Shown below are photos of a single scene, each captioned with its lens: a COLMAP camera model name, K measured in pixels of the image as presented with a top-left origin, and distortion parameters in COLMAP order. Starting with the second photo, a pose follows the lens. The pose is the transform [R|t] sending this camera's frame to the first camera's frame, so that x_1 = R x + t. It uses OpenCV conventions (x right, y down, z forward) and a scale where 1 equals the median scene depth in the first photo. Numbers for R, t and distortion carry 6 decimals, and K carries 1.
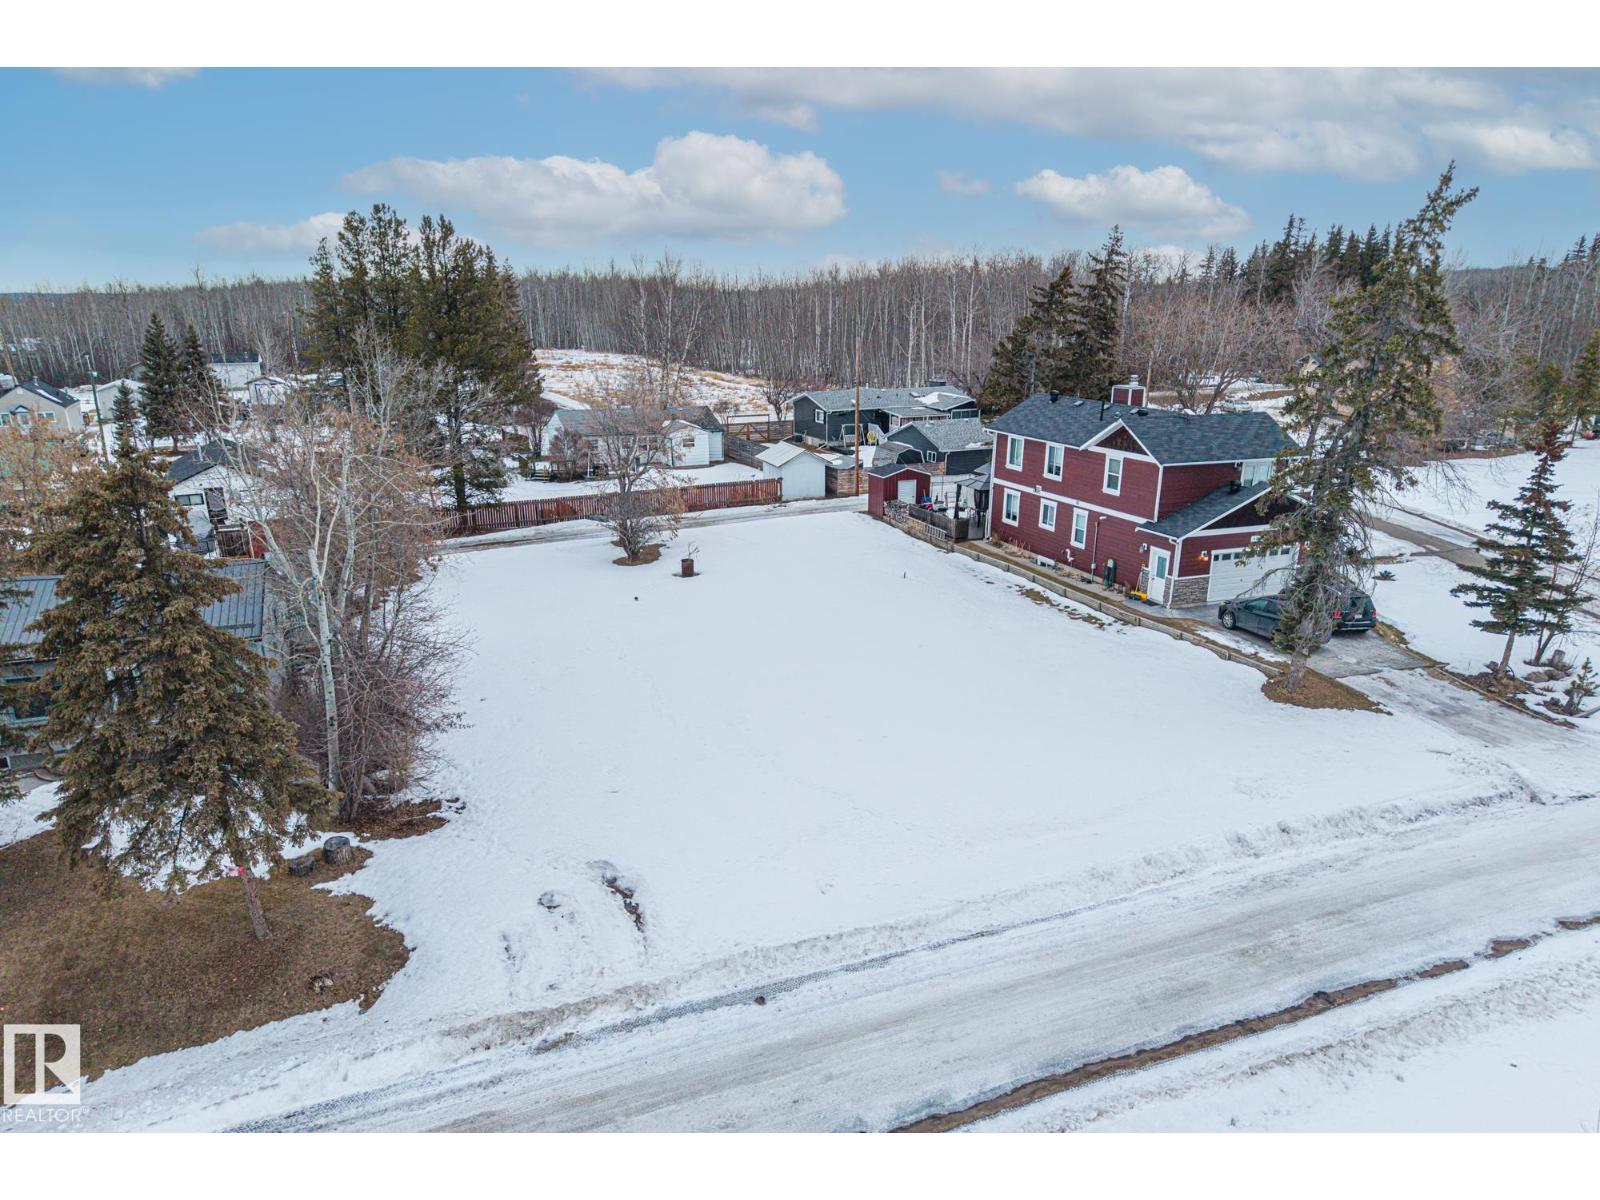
lens RADIAL K [[1086.6, 0, 804.6], [0, 1086.6, 679.1], [0, 0, 1]] dist [0.028034, -0.035575]
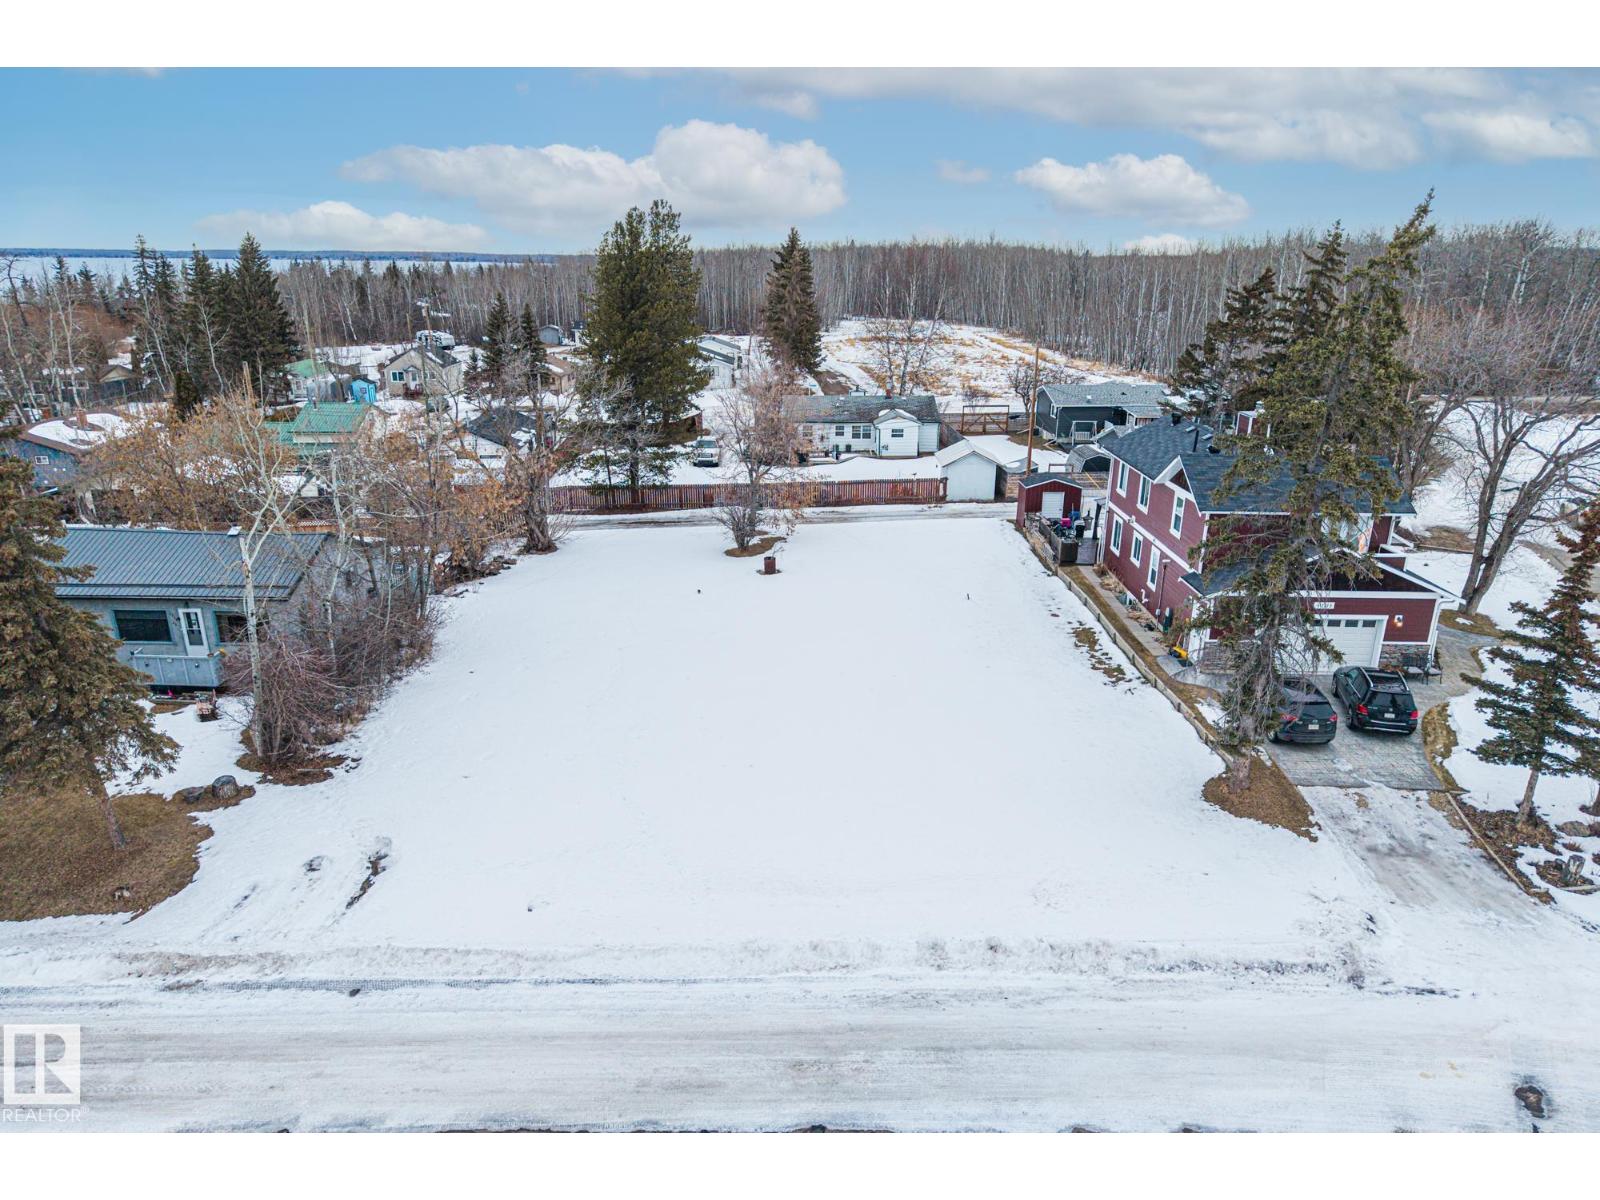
lens RADIAL K [[1086.6, 0, 791.3], [0, 1086.6, 650.7], [0, 0, 1]] dist [0.028034, -0.035575]
pose [[0.925921, 0.130850, -0.354328, 0.320828], [-0.127751, 0.991282, 0.032234, -0.064483], [0.355457, 0.015420, 0.934565, 0.047153]]
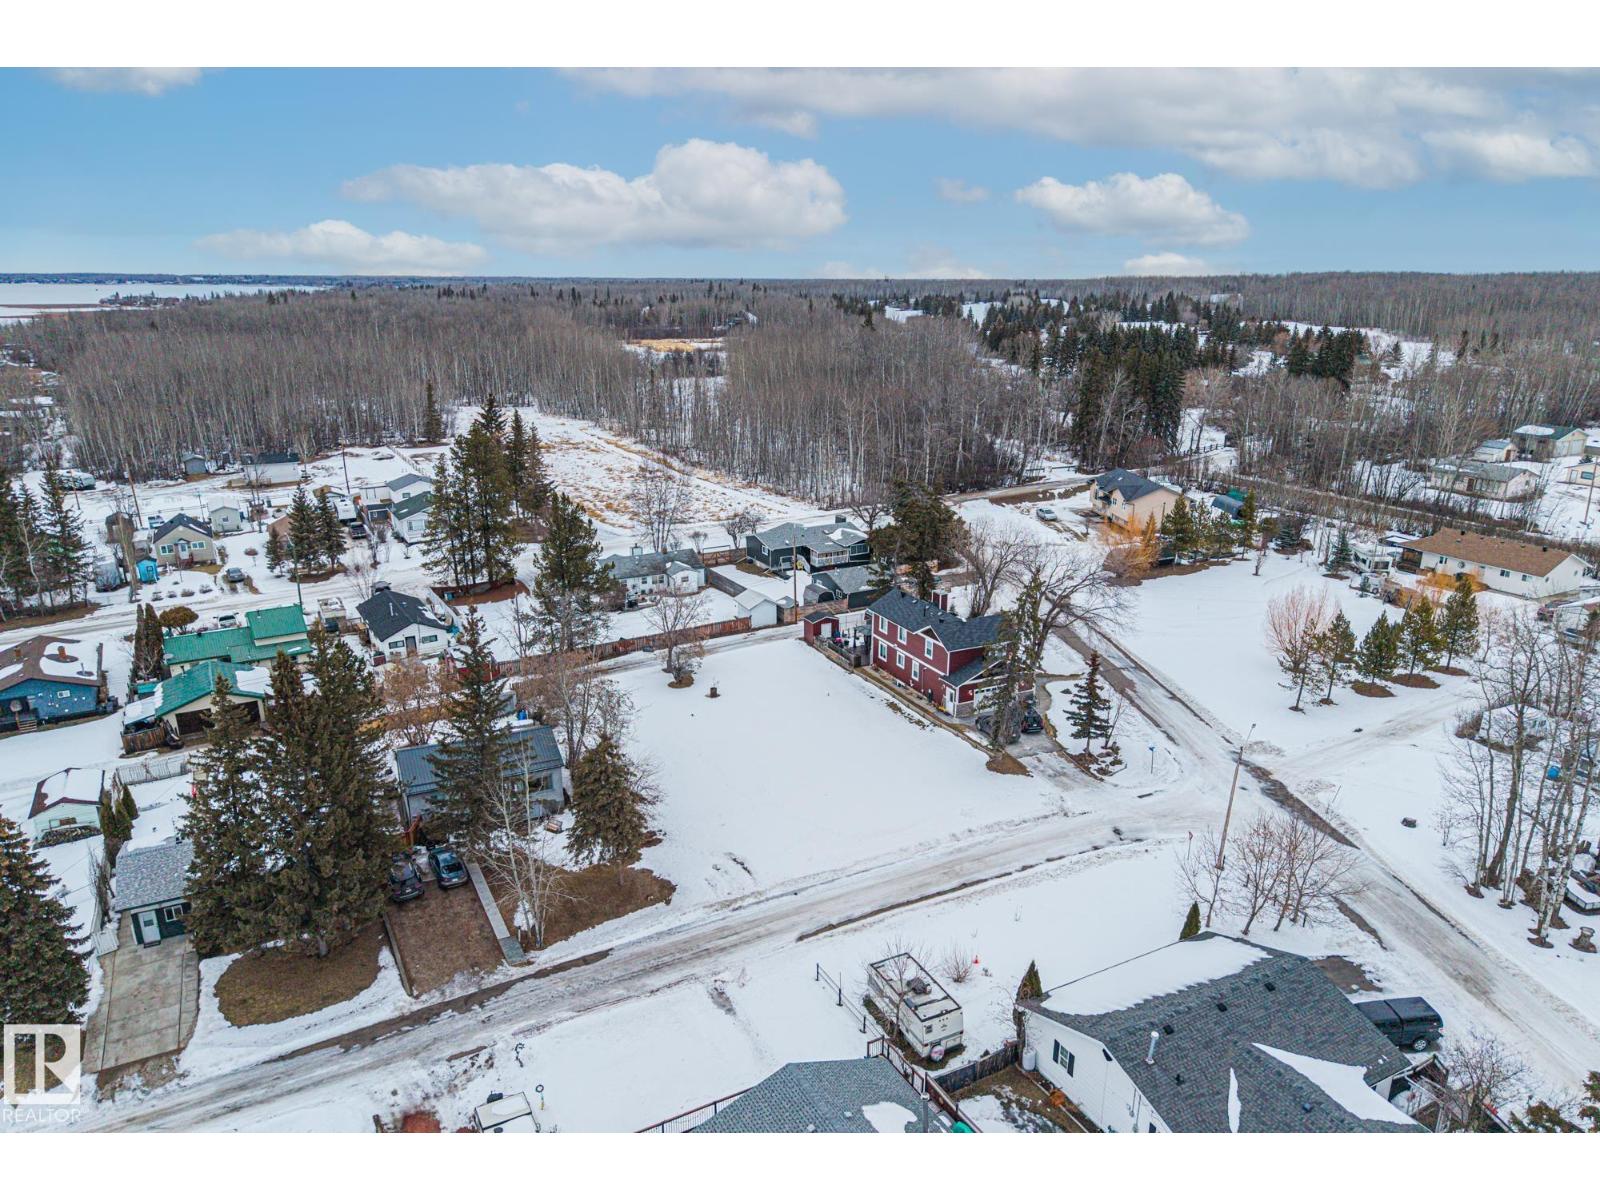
lens RADIAL K [[1086.6, 0, 795.5], [0, 1086.6, 606.7], [0, 0, 1]] dist [0.028034, -0.035575]
pose [[0.996821, -0.025252, 0.075565, -0.117177], [0.028324, 0.998803, -0.039869, -0.191452], [-0.074468, 0.041883, 0.996343, -1.006879]]
